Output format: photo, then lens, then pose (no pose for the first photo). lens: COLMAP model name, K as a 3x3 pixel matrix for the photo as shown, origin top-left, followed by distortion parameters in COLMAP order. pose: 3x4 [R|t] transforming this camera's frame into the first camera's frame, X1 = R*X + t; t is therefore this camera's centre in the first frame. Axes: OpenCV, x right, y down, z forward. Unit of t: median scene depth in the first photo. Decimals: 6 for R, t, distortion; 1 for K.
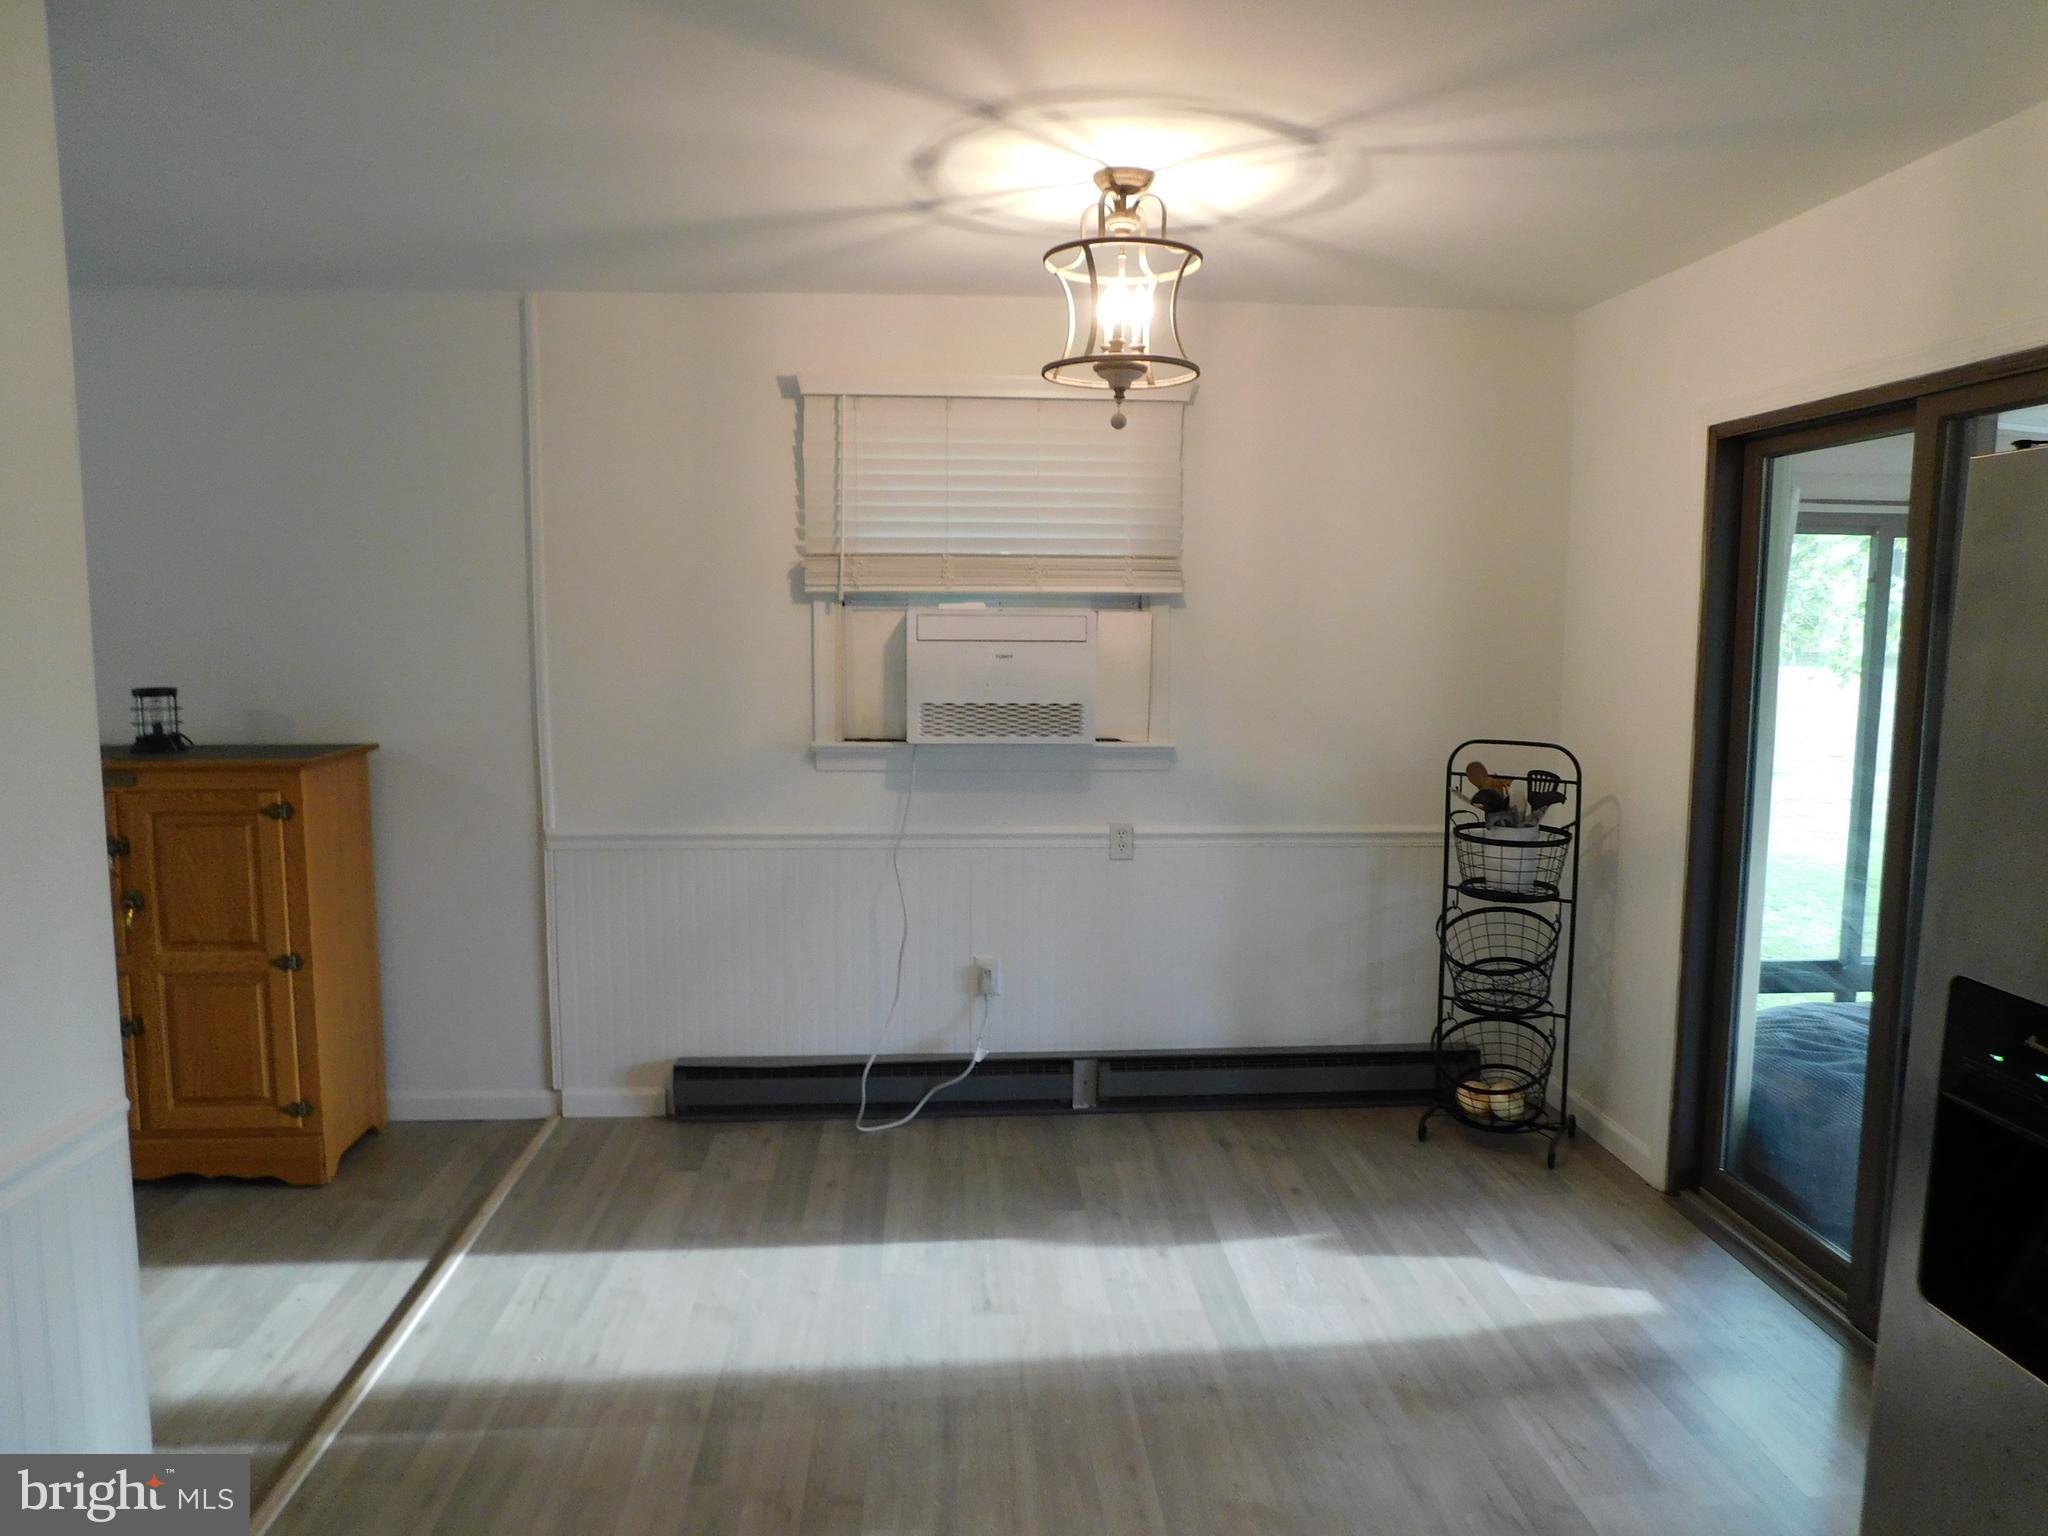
lens RADIAL K [[1363.4, 0, 1028.8], [0, 1363.4, 768.3], [0, 0, 1]] dist [-0.070095, 0.060357]
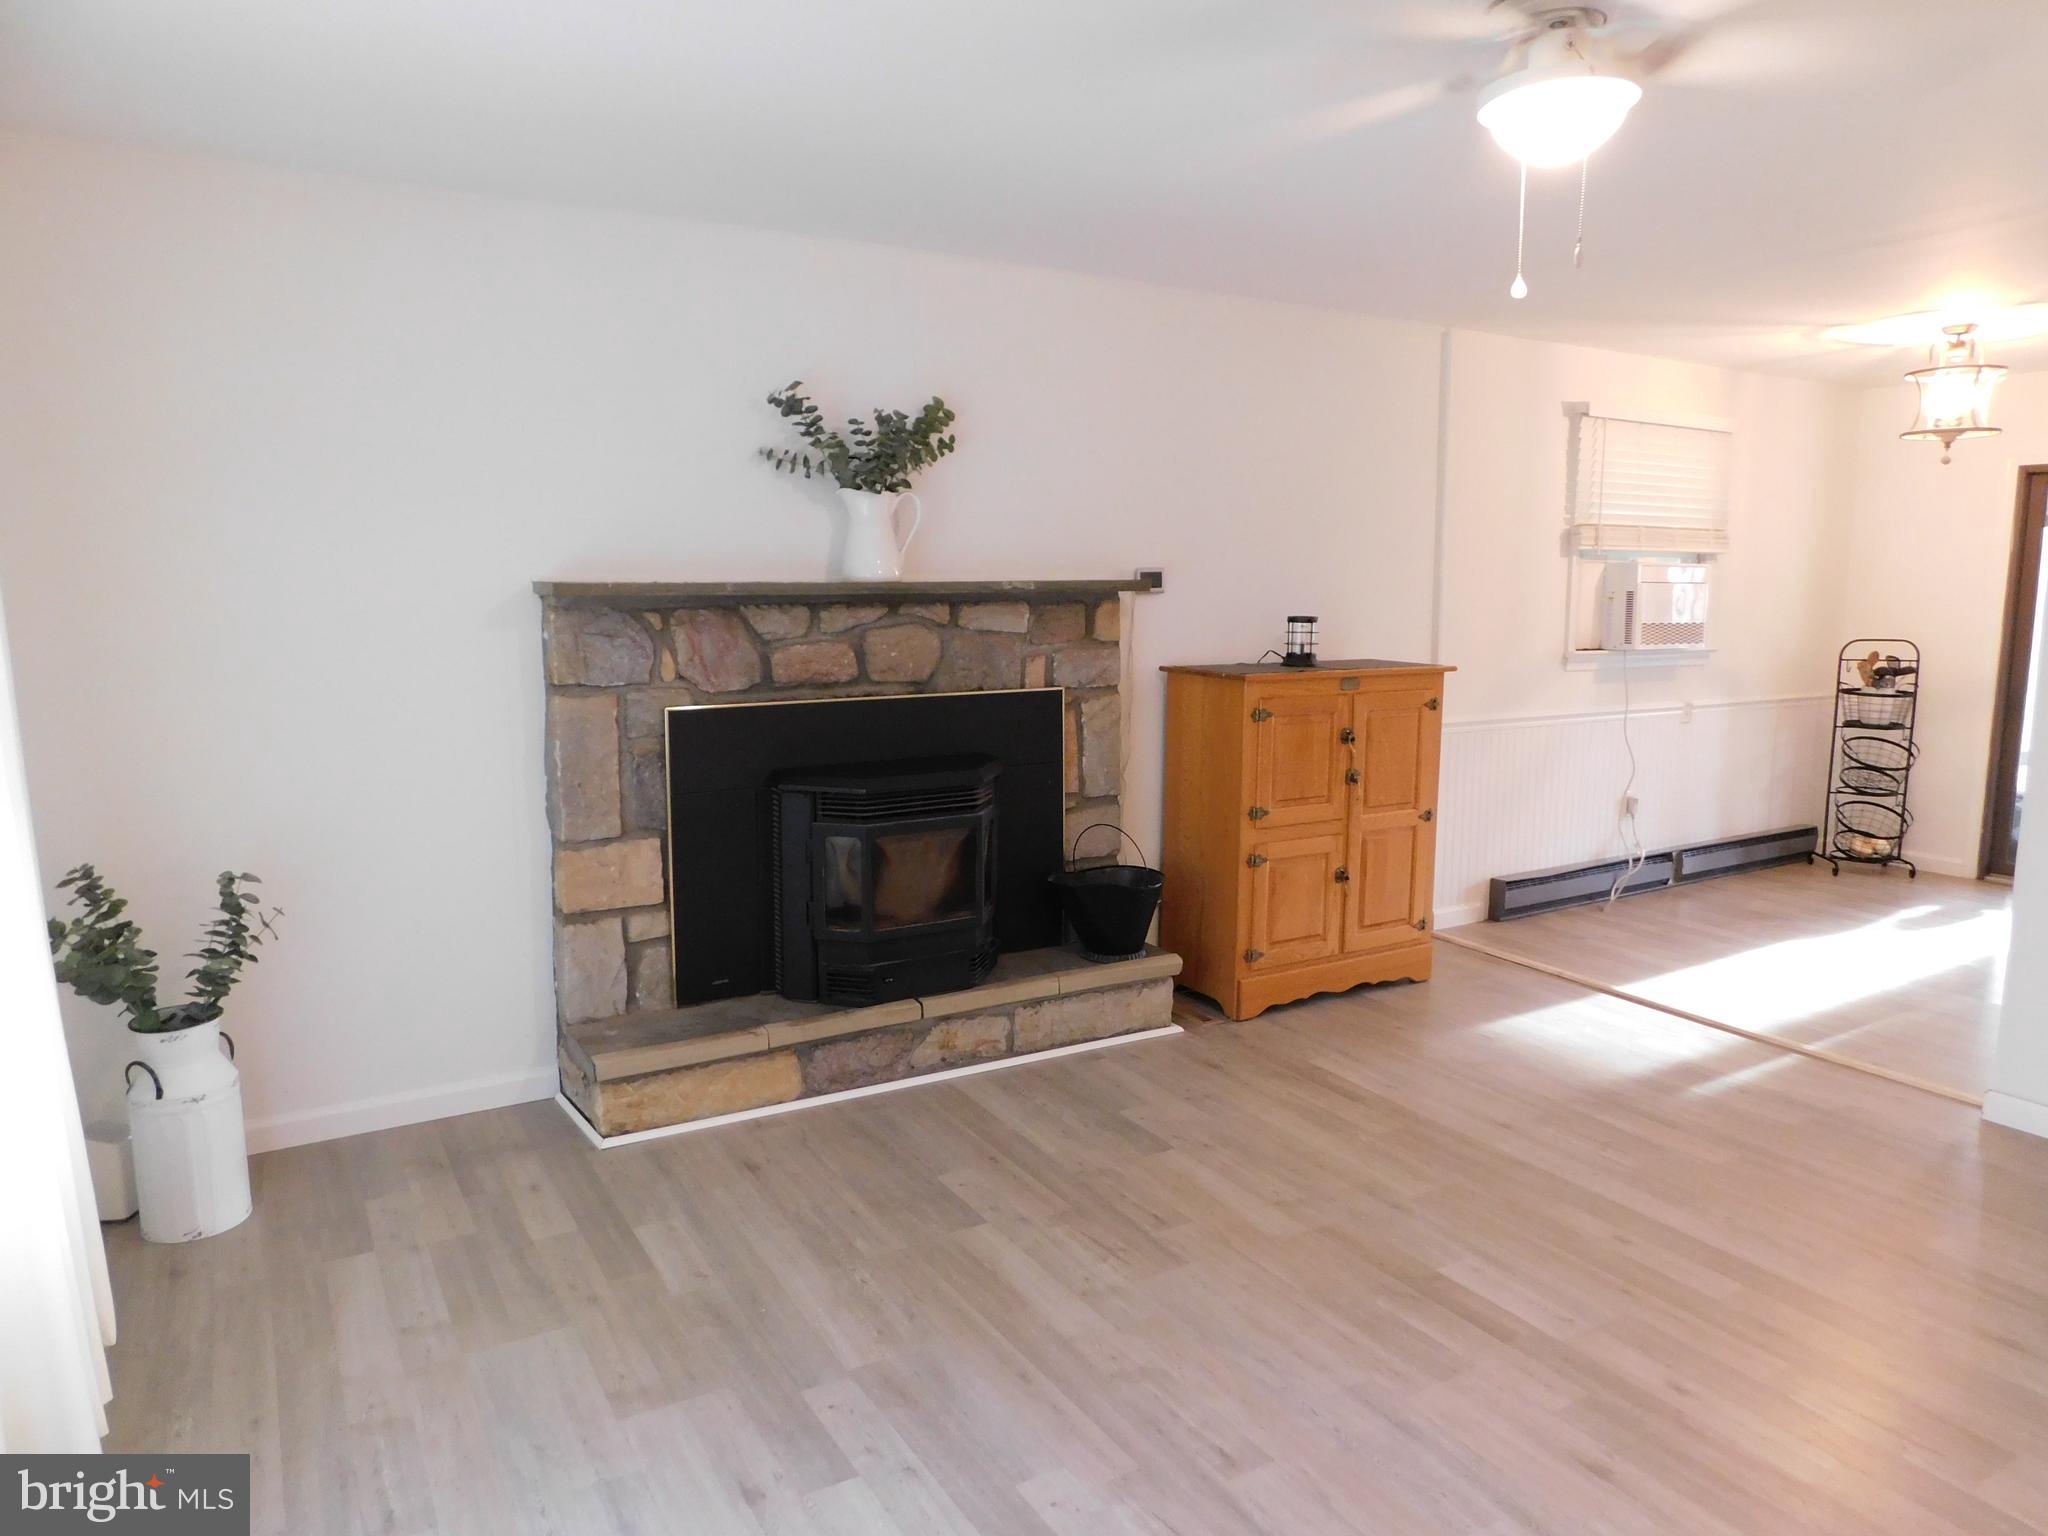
lens RADIAL K [[1363.4, 0, 1028.8], [0, 1363.4, 768.3], [0, 0, 1]] dist [-0.070095, 0.060357]
pose [[0.888097, -0.065800, 0.454922, -1.473438], [0.053219, 0.997764, 0.040422, 0.018338], [-0.456565, -0.011688, 0.889614, -0.040237]]
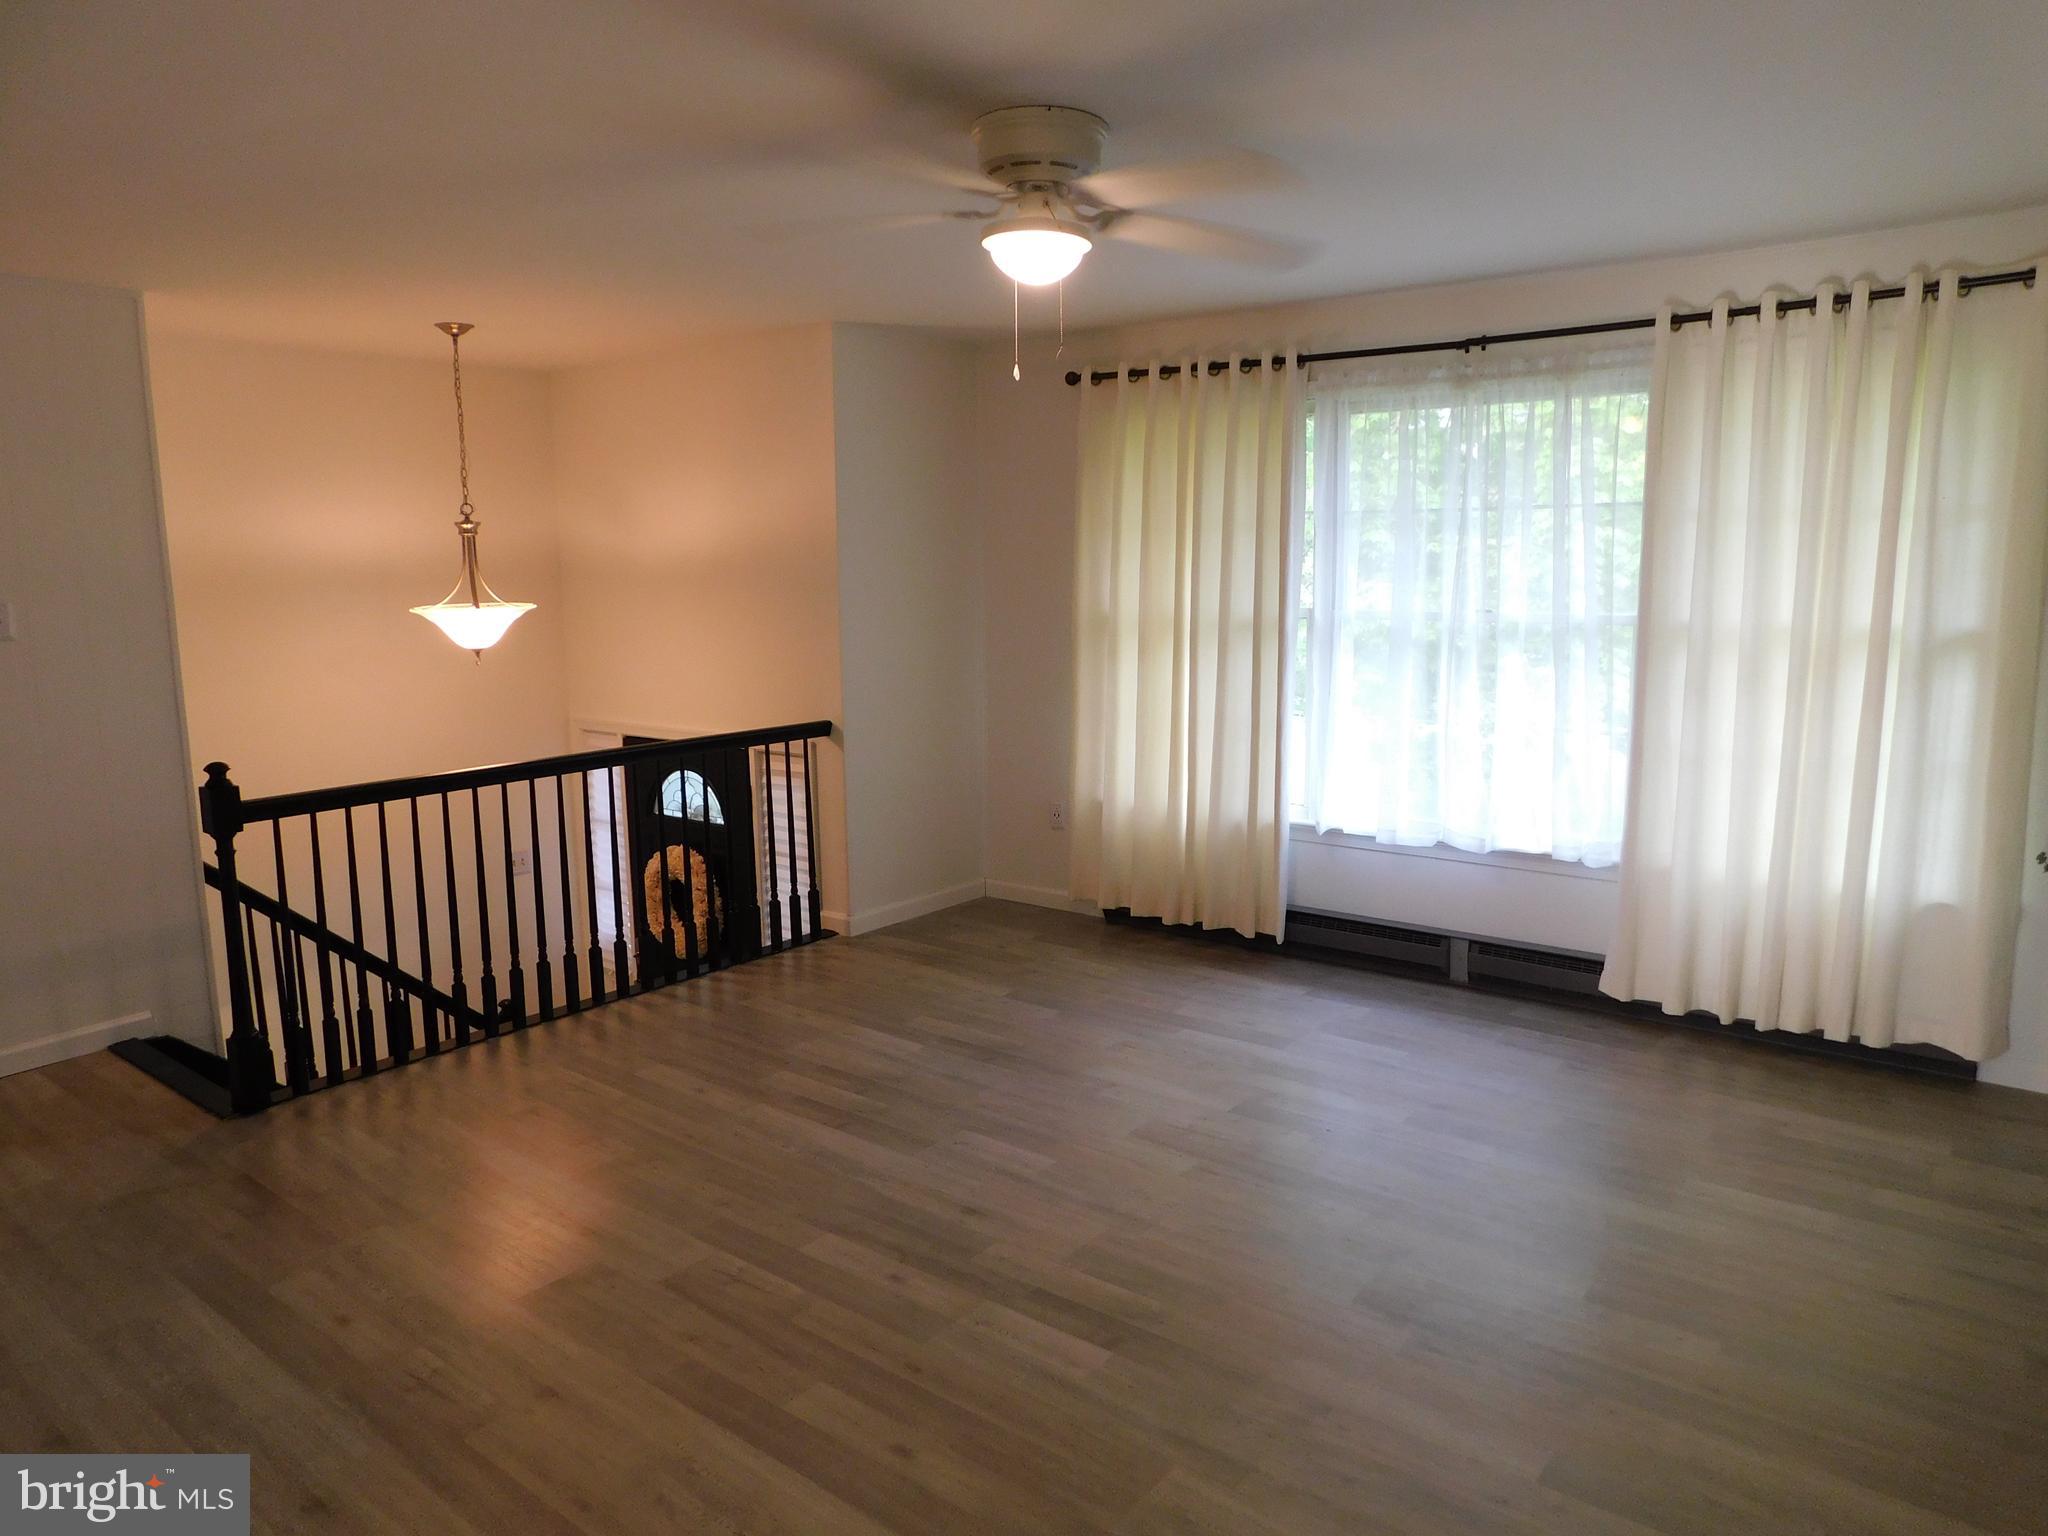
lens RADIAL K [[1363.4, 0, 1028.8], [0, 1363.4, 768.3], [0, 0, 1]] dist [-0.070095, 0.060357]
pose [[-0.671946, 0.121682, -0.730535, -0.397151], [-0.077999, 0.969297, 0.233195, -0.111221], [0.736481, 0.213676, -0.641824, 0.917165]]
